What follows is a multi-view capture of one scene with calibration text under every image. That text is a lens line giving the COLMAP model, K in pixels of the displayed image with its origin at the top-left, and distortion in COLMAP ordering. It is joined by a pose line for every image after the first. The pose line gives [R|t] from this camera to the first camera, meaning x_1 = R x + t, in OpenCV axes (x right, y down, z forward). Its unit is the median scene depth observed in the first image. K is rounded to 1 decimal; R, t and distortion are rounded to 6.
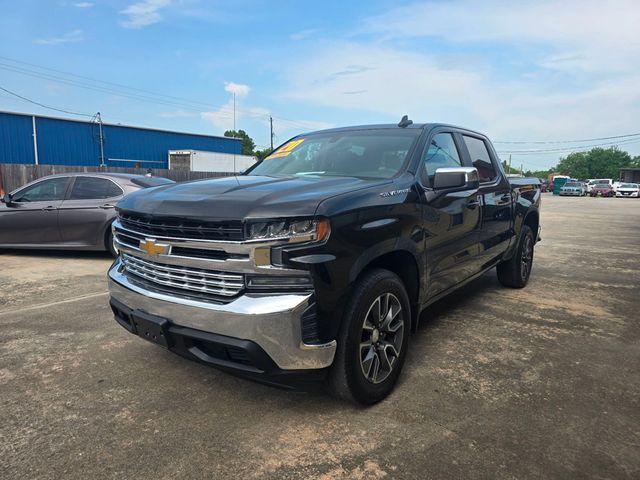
lens RADIAL K [[464.7, 0, 319.8], [0, 464.7, 240.0], [0, 0, 1]] dist [0.003029, -0.001328]
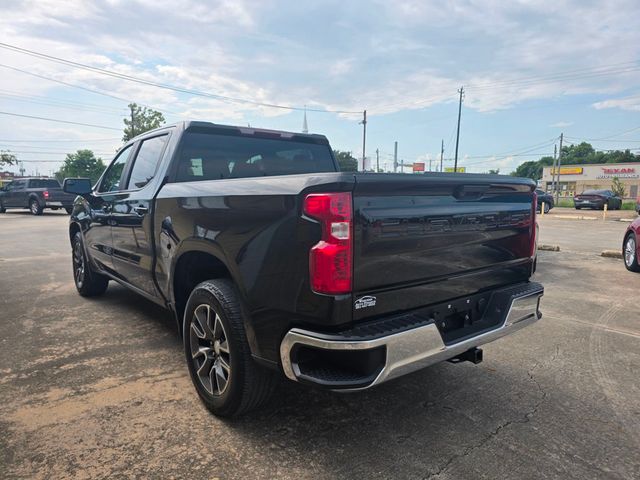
lens RADIAL K [[464.7, 0, 320.3], [0, 464.7, 239.7], [0, 0, 1]] dist [0.003029, -0.001328]
pose [[-0.291738, 0.099610, -0.951297, 1.121661], [-0.125381, 0.981998, 0.141276, -0.204149], [0.948245, 0.160490, -0.273997, 1.614542]]
